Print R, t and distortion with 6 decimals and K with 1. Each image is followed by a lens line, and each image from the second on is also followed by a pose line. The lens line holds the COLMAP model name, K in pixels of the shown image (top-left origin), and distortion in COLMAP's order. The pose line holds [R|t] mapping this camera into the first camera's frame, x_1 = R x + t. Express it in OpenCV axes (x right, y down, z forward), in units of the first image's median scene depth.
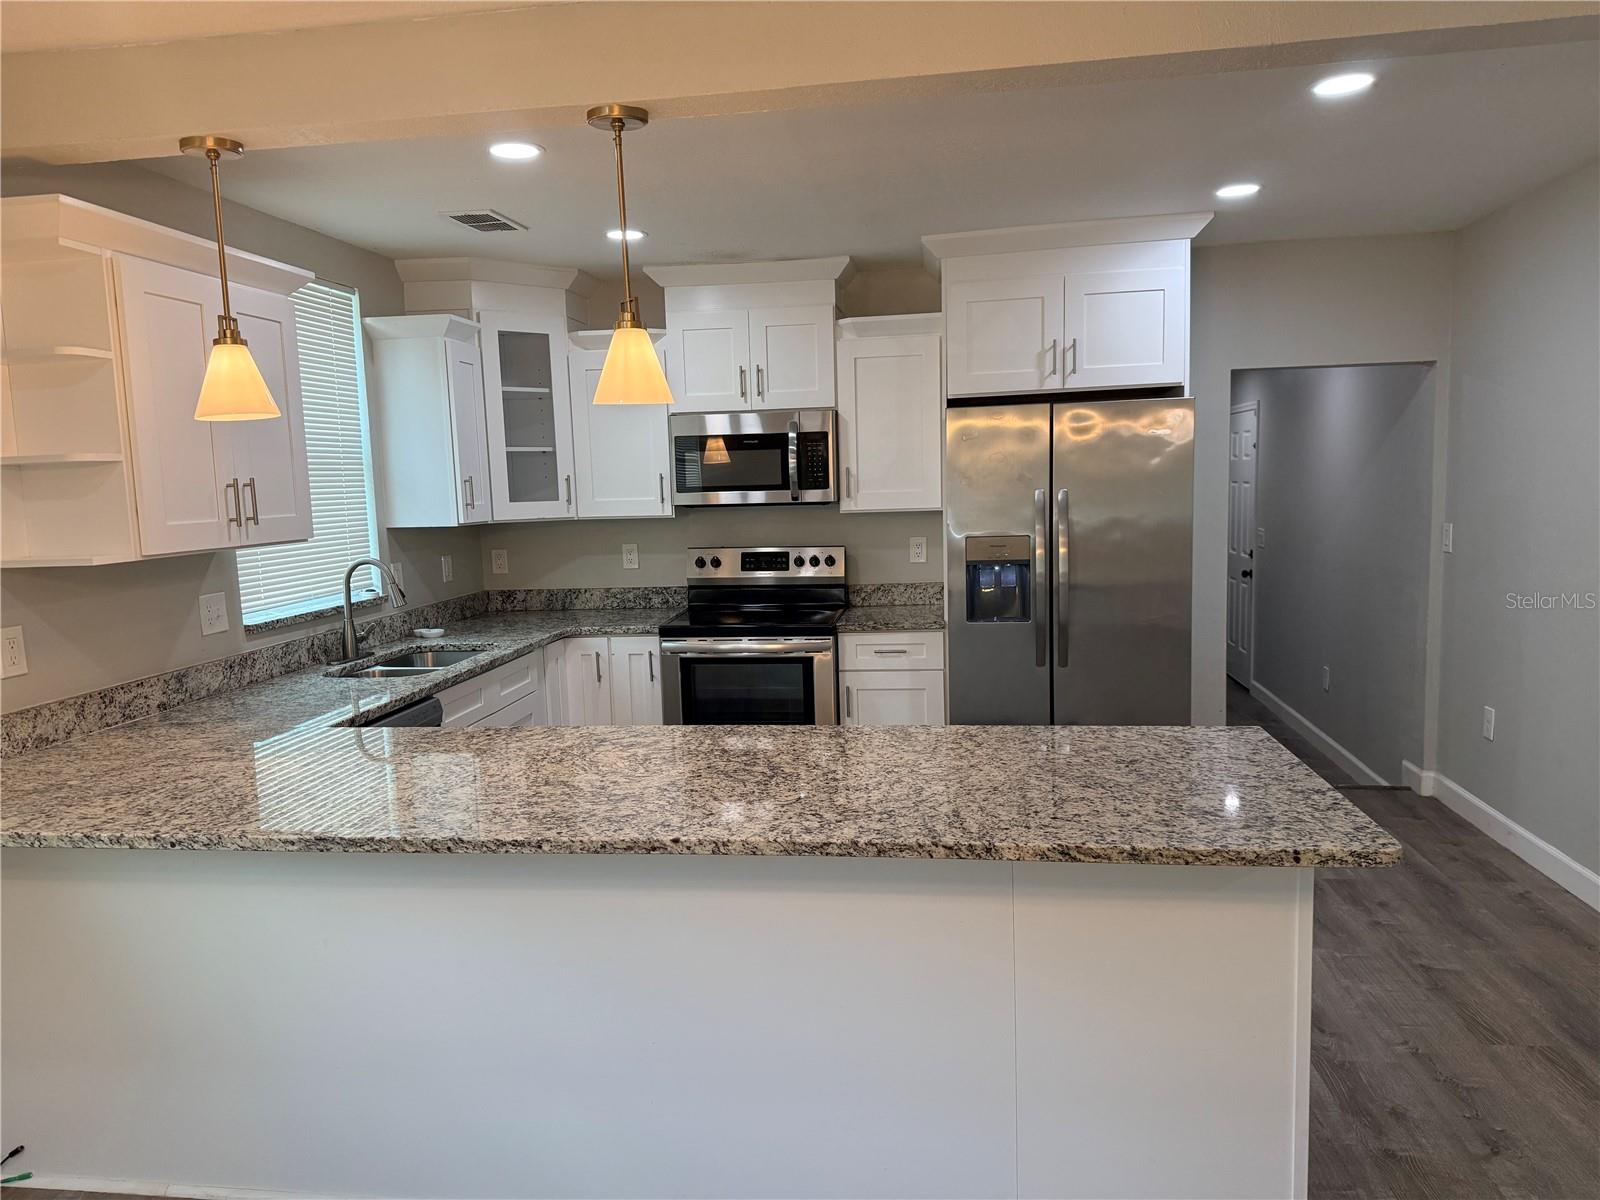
lens RADIAL K [[1112.7, 0, 788.1], [0, 1112.7, 607.7], [0, 0, 1]] dist [0.139835, -0.215812]
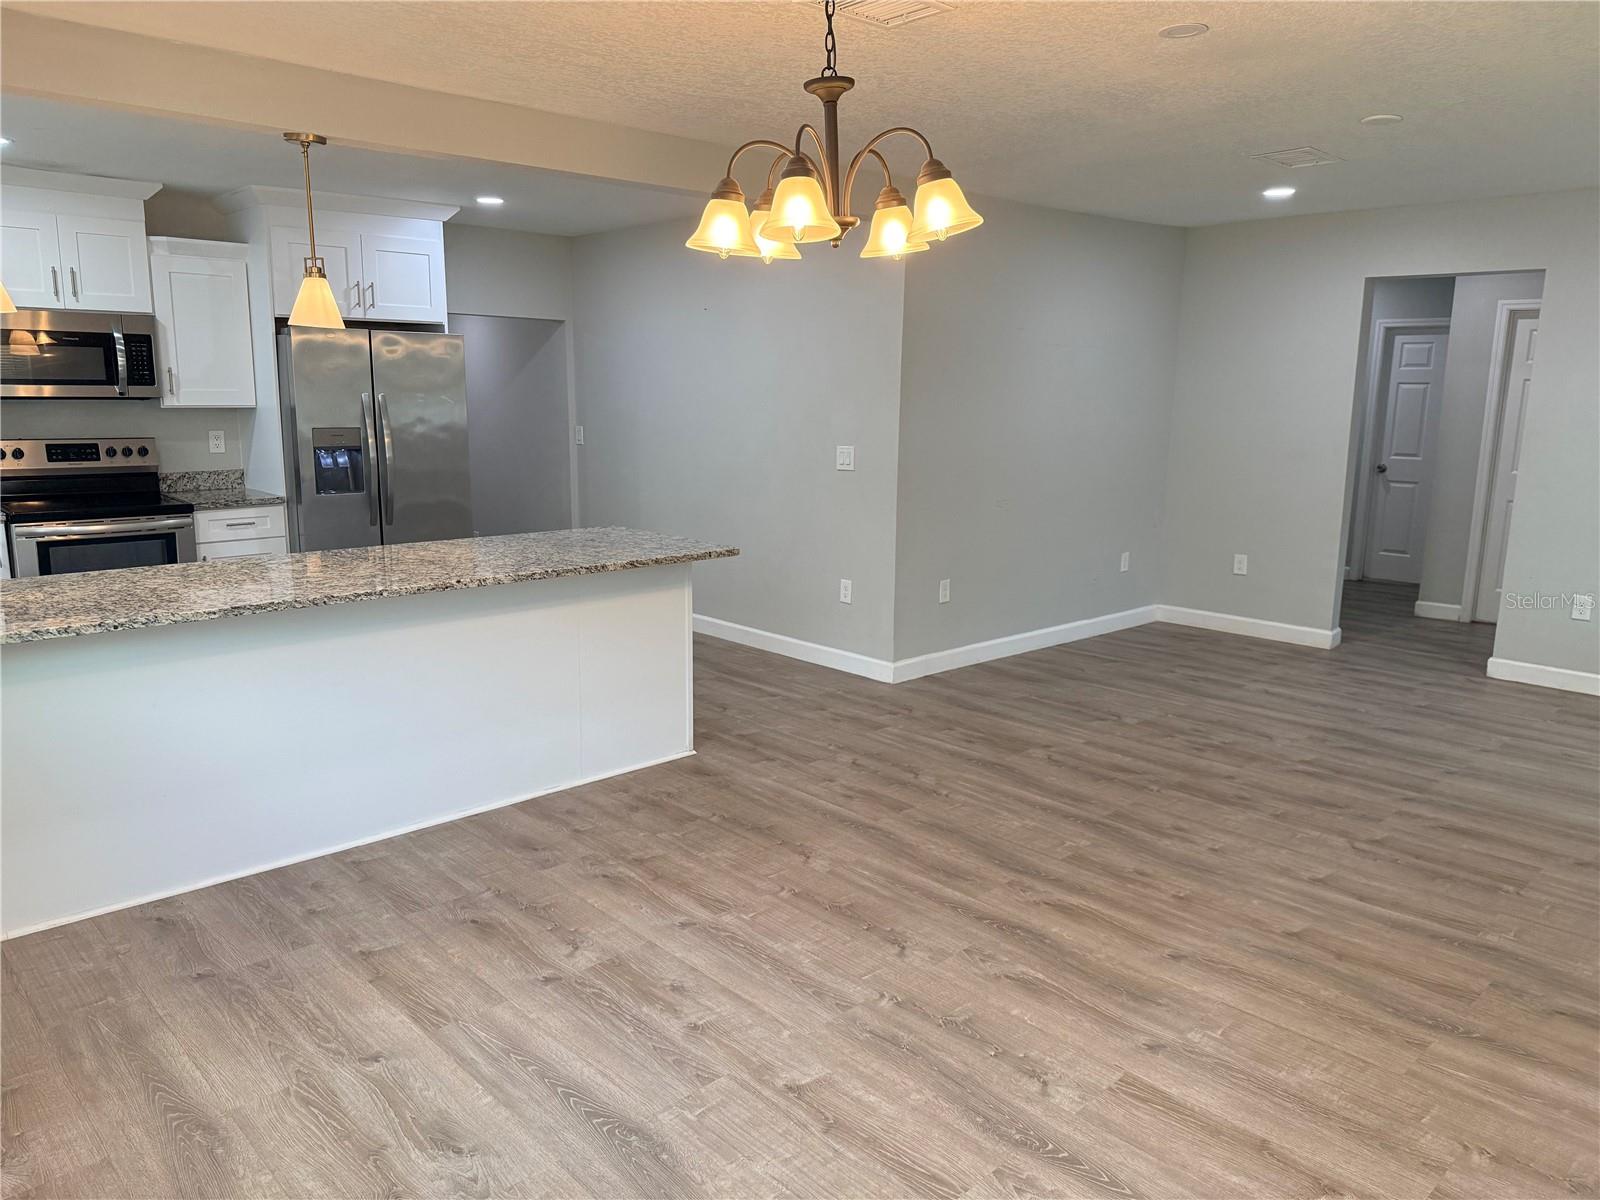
lens RADIAL K [[1112.7, 0, 788.1], [0, 1112.7, 607.7], [0, 0, 1]] dist [0.139835, -0.215812]
pose [[0.633354, -0.113375, 0.765512, -0.475694], [0.057335, 0.993366, 0.099684, 0.039683], [-0.771735, -0.019245, 0.635653, -0.237544]]
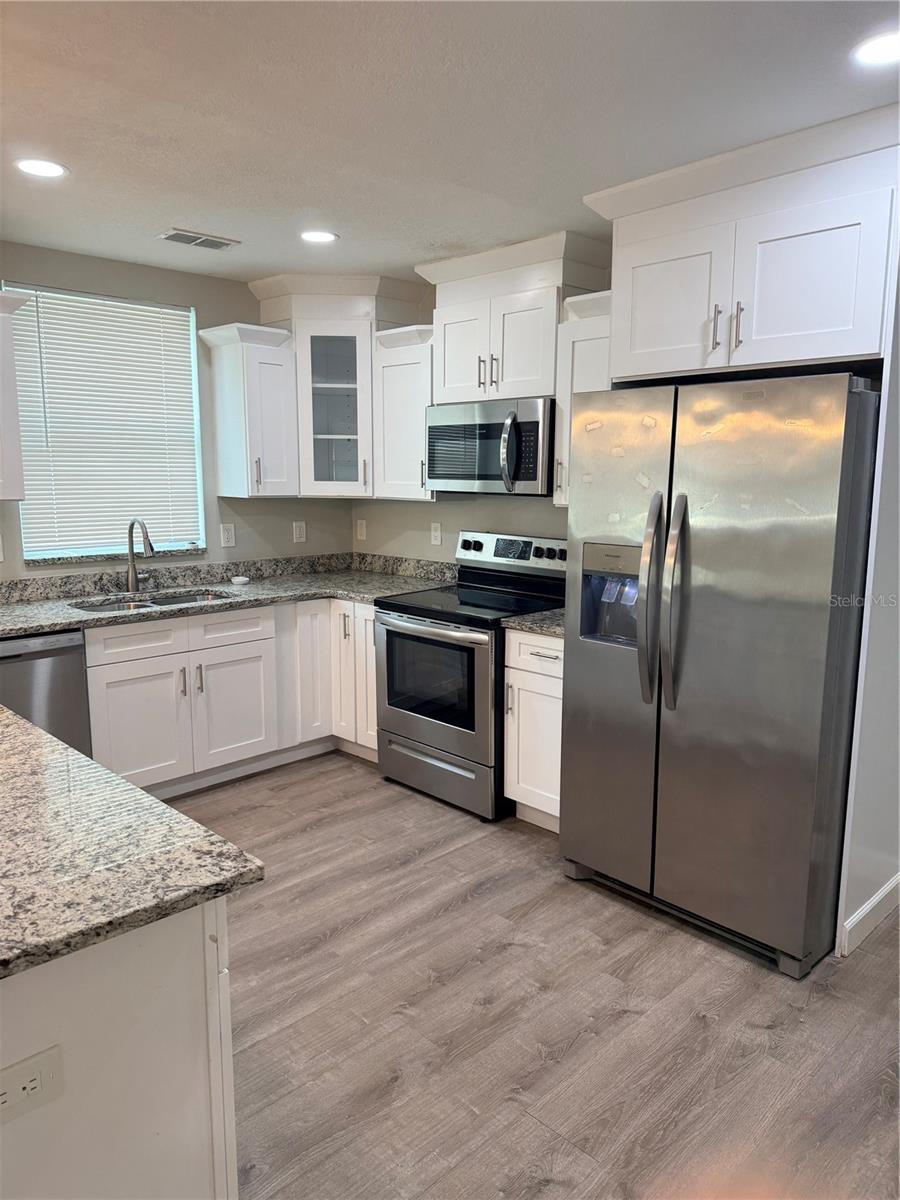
lens RADIAL K [[842.3, 0, 439.4], [0, 842.3, 606.2], [0, 0, 1]] dist [0.164821, -0.233646]
pose [[0.791156, 0.133456, -0.596876, 0.437589], [-0.100741, 0.991009, 0.088049, -0.056111], [0.603260, -0.009531, 0.797487, 0.362843]]
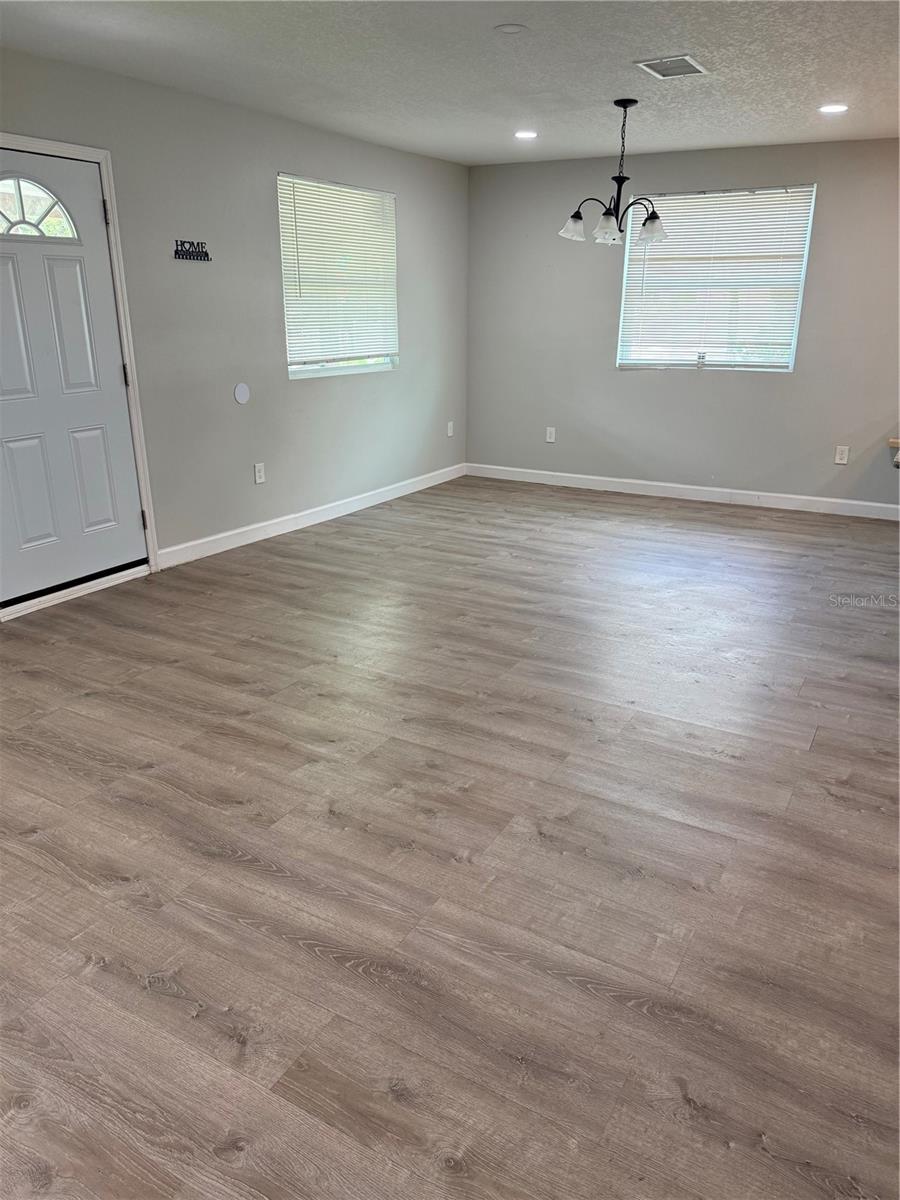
lens RADIAL K [[847.6, 0, 450.0], [0, 847.6, 600.0], [0, 0, 1]] dist [0.075681, -0.086316]
pose [[-0.379621, 0.334225, -0.862660, 0.971641], [-0.091507, 0.914324, 0.394510, -0.057060], [0.920606, 0.228704, -0.316512, 0.286860]]
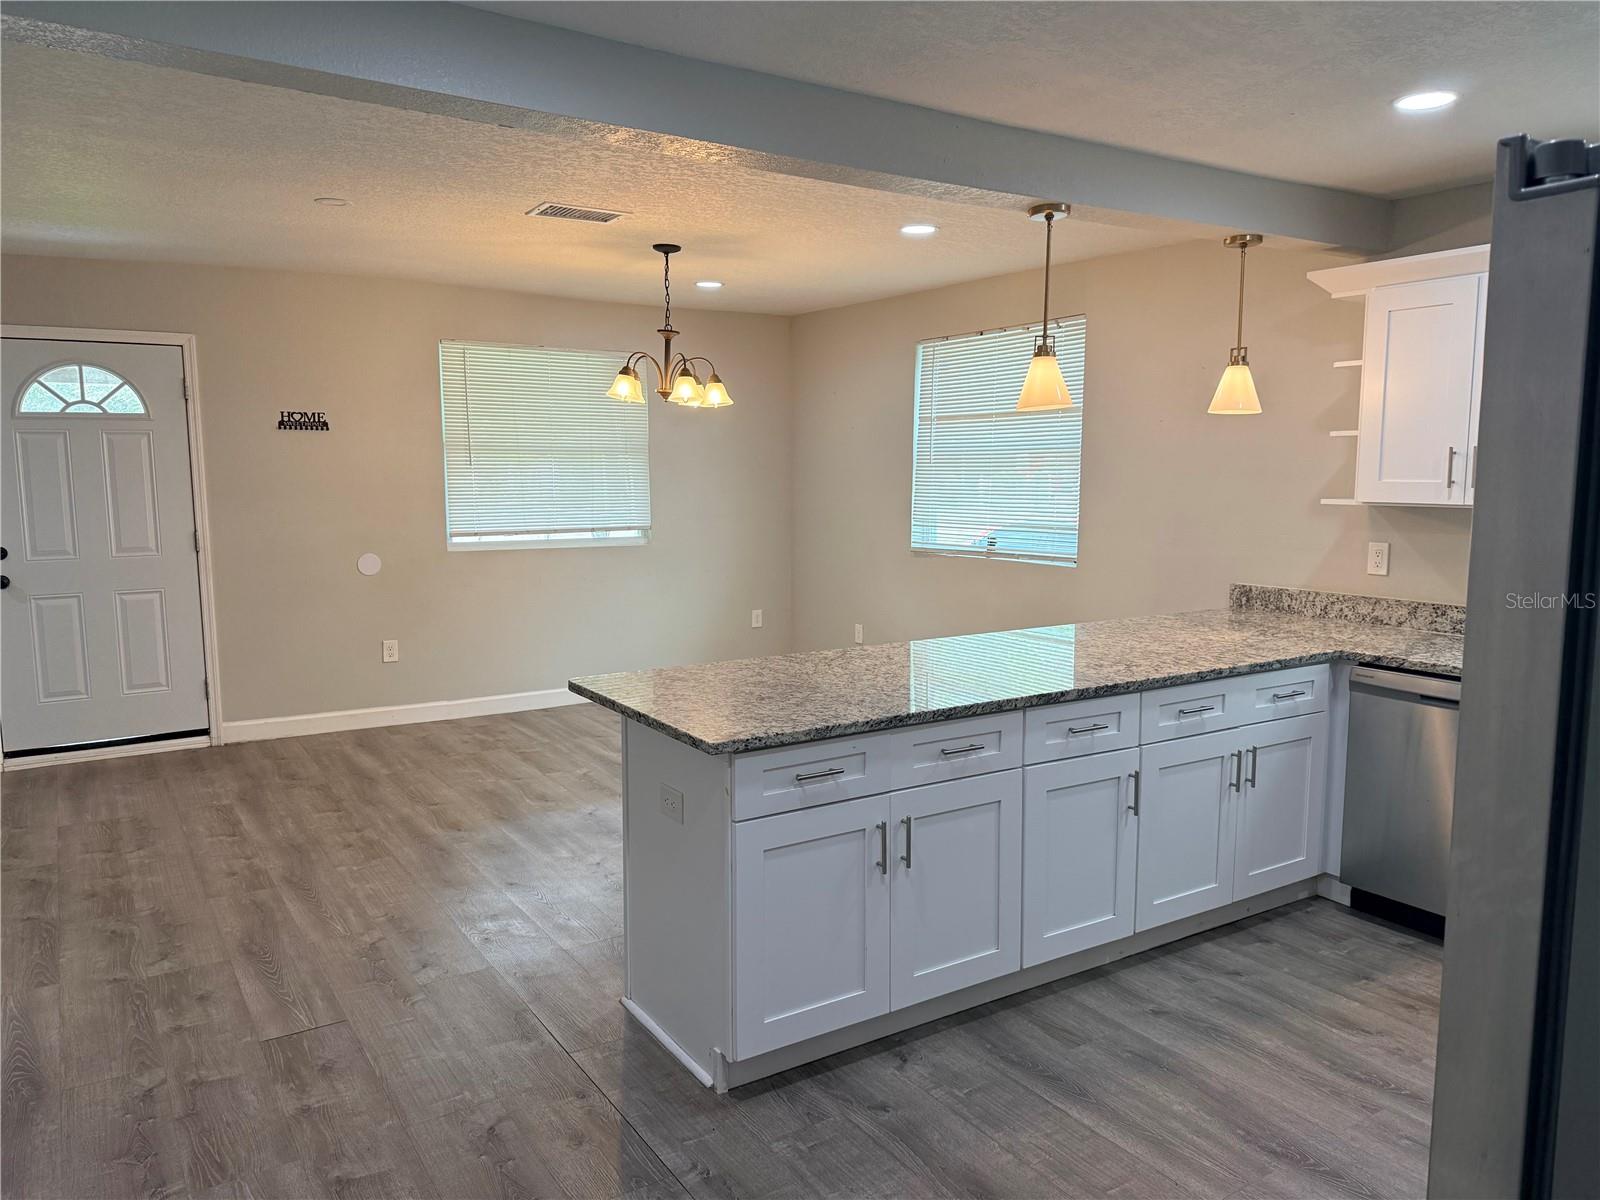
lens RADIAL K [[1120.7, 0, 824.2], [0, 1120.7, 618.9], [0, 0, 1]] dist [0.032112, -0.041956]
pose [[-0.743775, 0.123591, -0.656905, 0.523624], [-0.050341, 0.969610, 0.239422, -0.123827], [0.666532, 0.211145, -0.714950, 0.946607]]
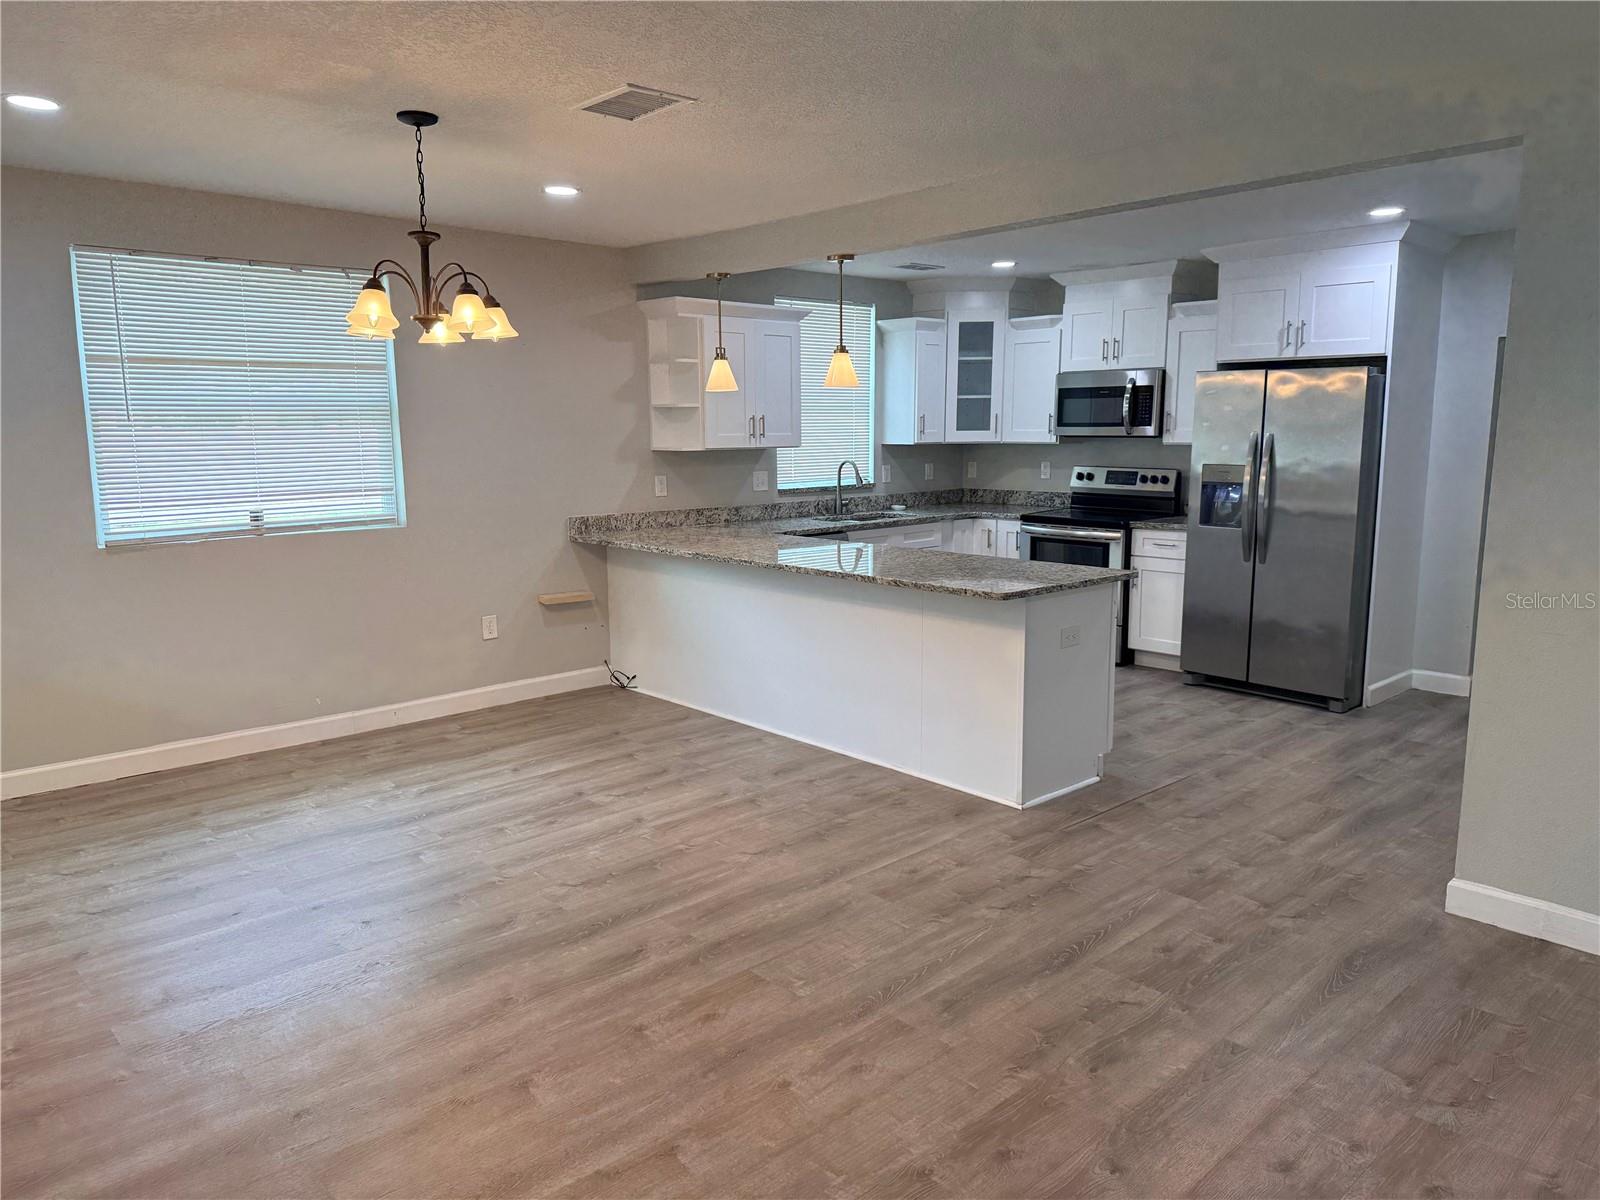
lens RADIAL K [[1102.3, 0, 803.9], [0, 1102.3, 602.8], [0, 0, 1]] dist [0.135931, -0.217140]
pose [[0.776240, 0.130339, -0.616817, 0.606010], [-0.091888, 0.991338, 0.093841, 0.021282], [0.623705, -0.016165, 0.781493, -0.380793]]
